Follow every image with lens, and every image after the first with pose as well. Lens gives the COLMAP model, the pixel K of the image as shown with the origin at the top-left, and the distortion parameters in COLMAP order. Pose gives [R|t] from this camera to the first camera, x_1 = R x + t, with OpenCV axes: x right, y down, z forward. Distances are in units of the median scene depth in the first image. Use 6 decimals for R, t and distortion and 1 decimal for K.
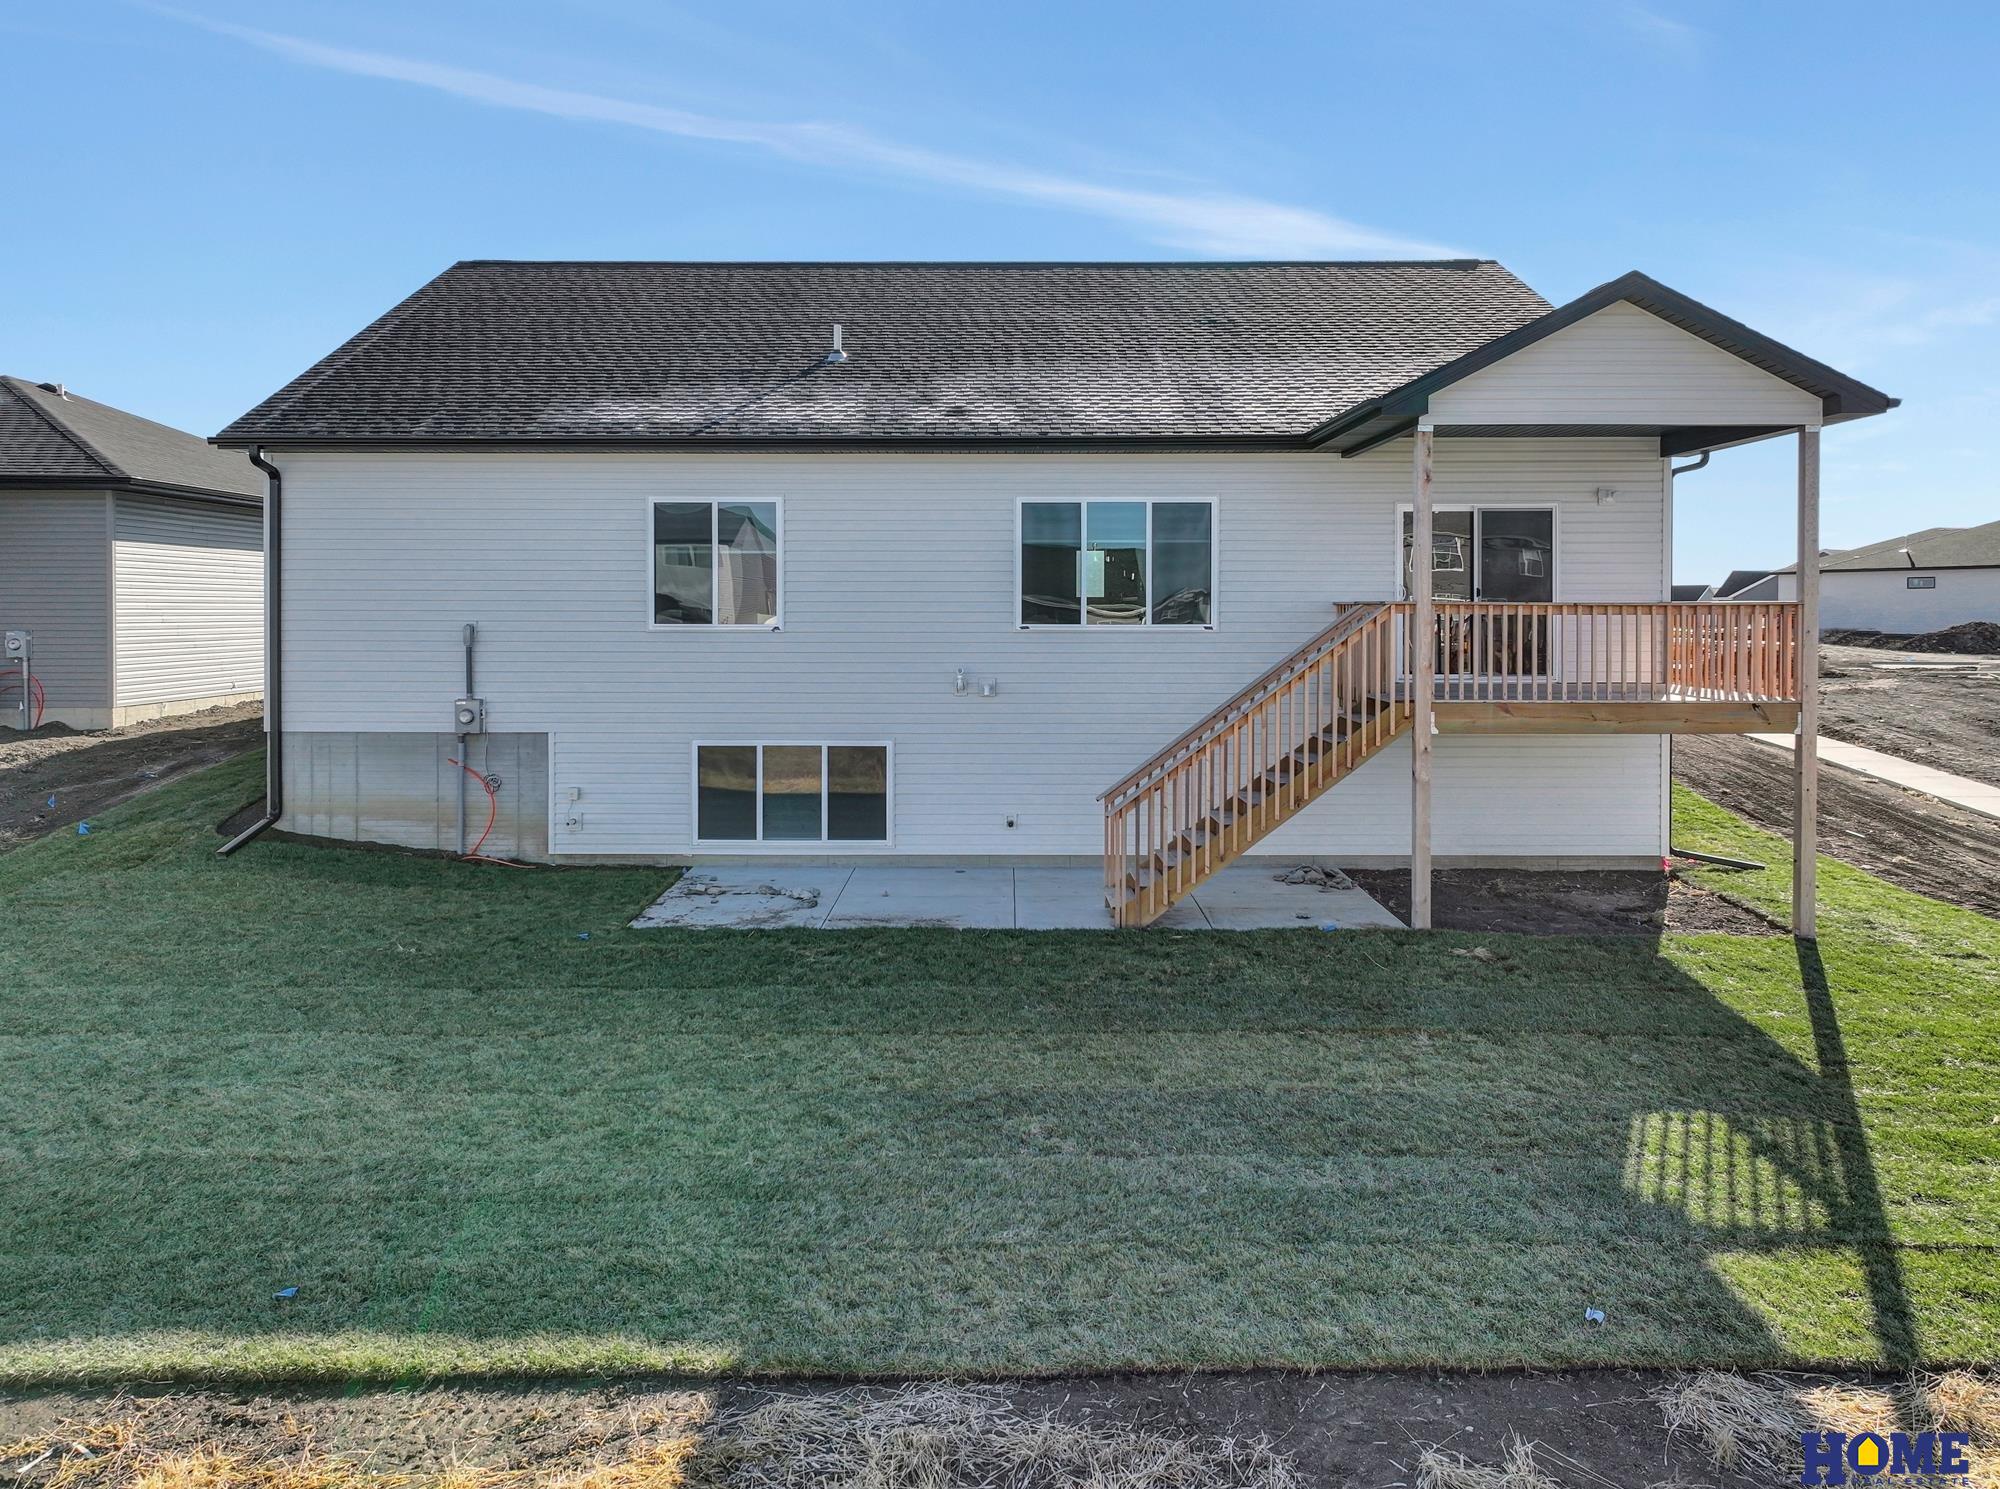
lens RADIAL K [[1442.1, 0, 935.6], [0, 1442.1, 748.6], [0, 0, 1]] dist [0.004451, 0.002058]
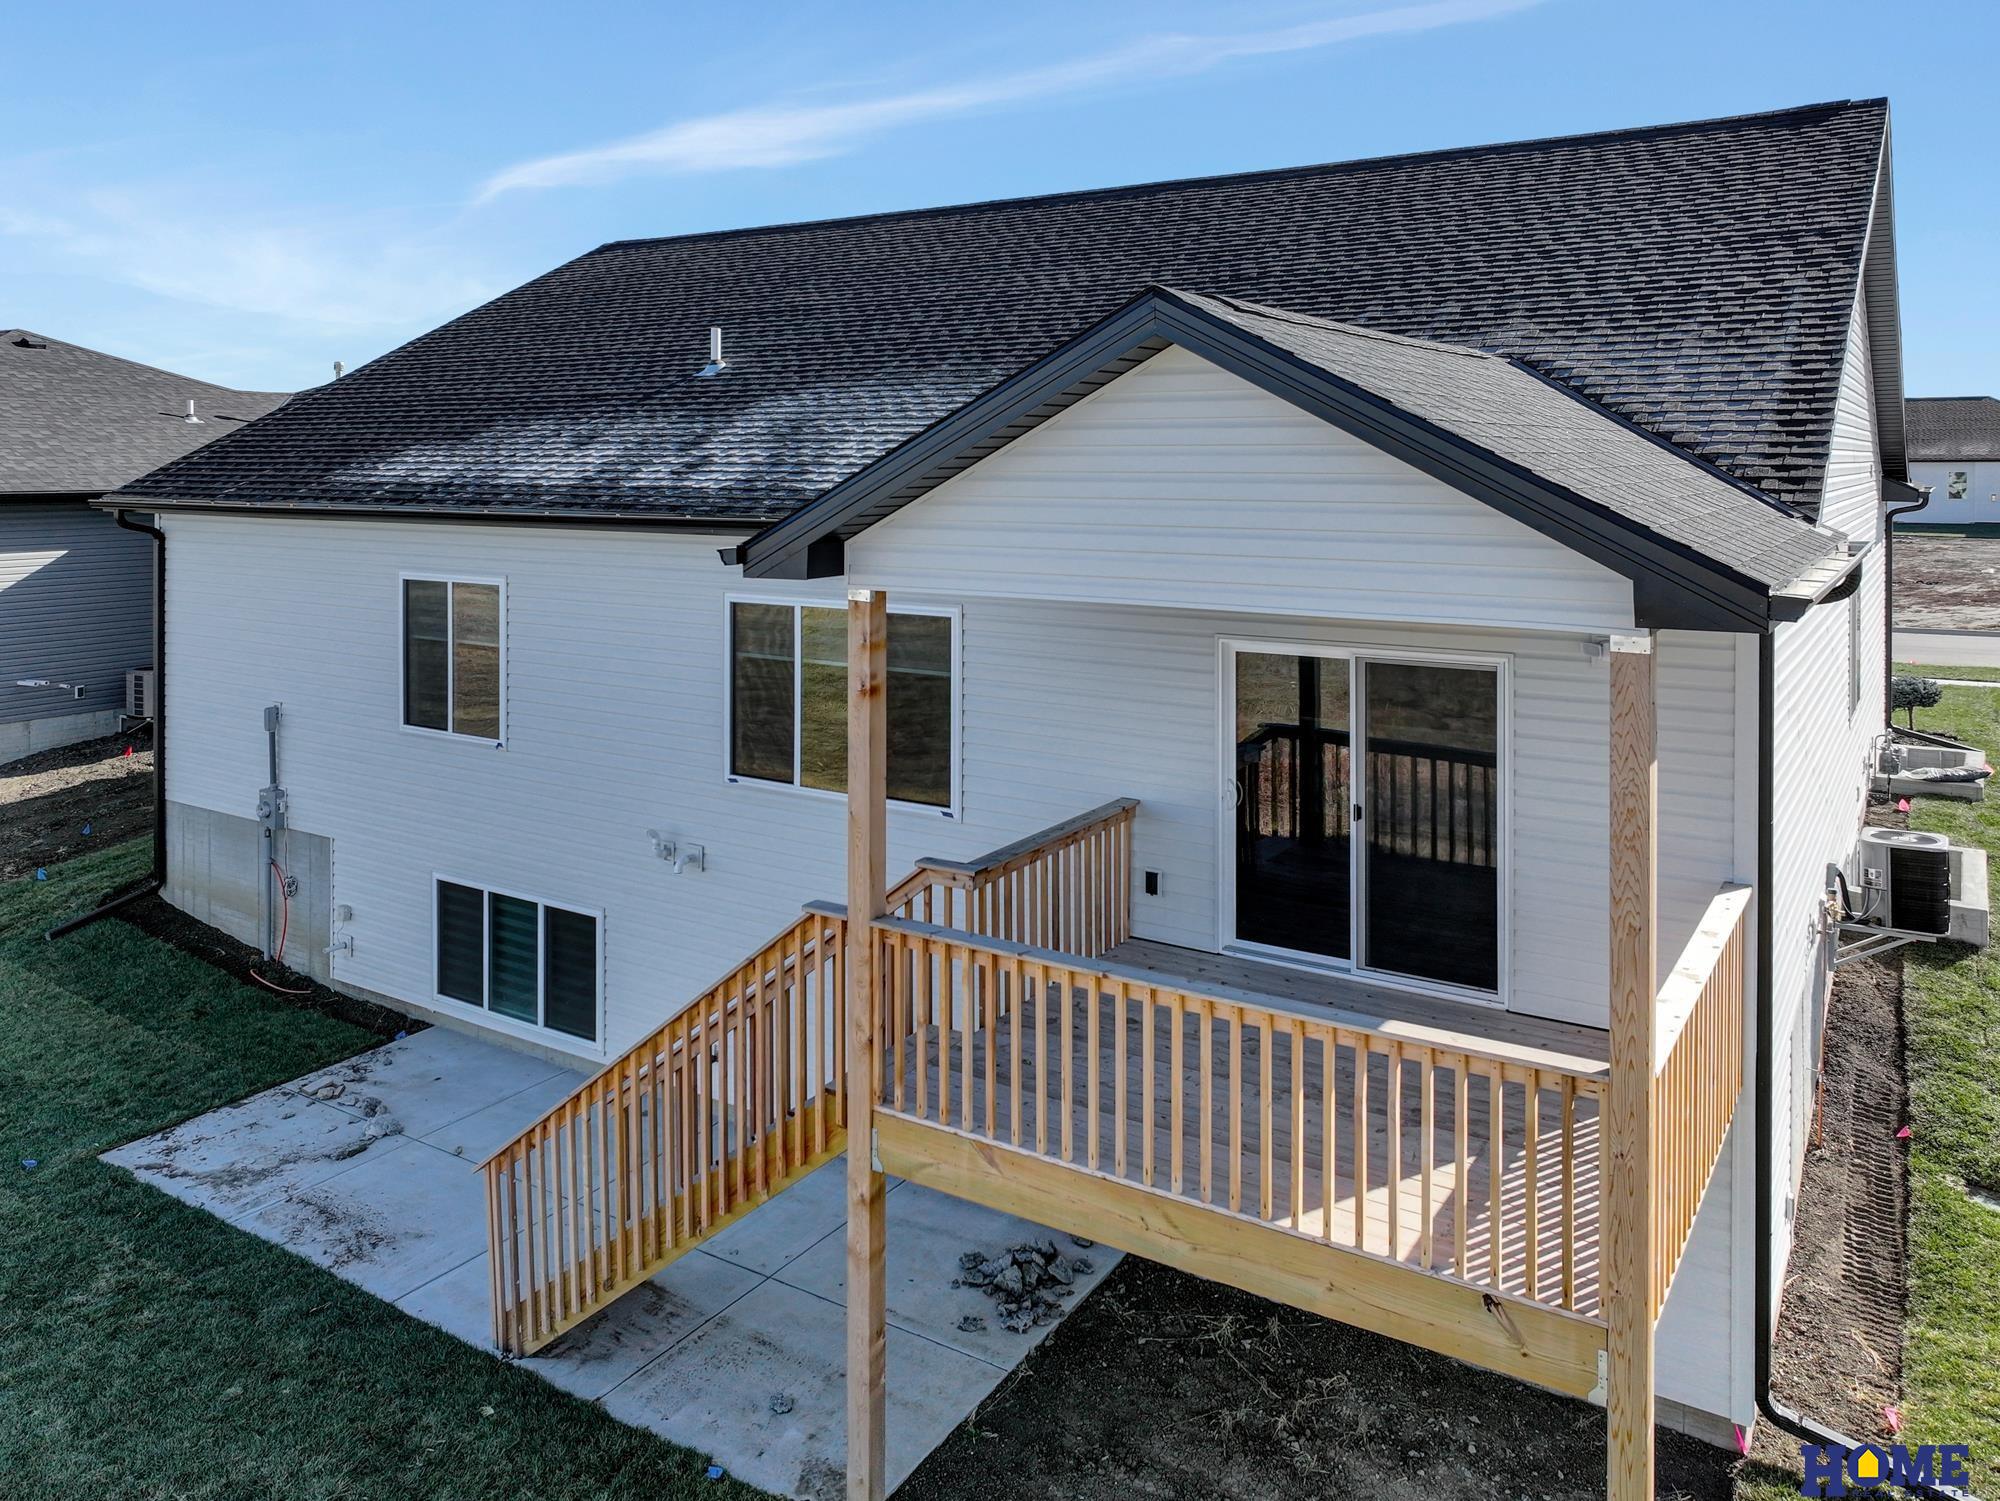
lens RADIAL K [[1482.3, 0, 1001.4], [0, 1482.3, 602.0], [0, 0, 1]] dist [0.002810, 0.007545]
pose [[0.849476, 0.048990, -0.525348, 0.538058], [-0.049301, 0.998694, 0.013412, -0.185799], [0.525318, 0.014507, 0.850782, 0.455528]]
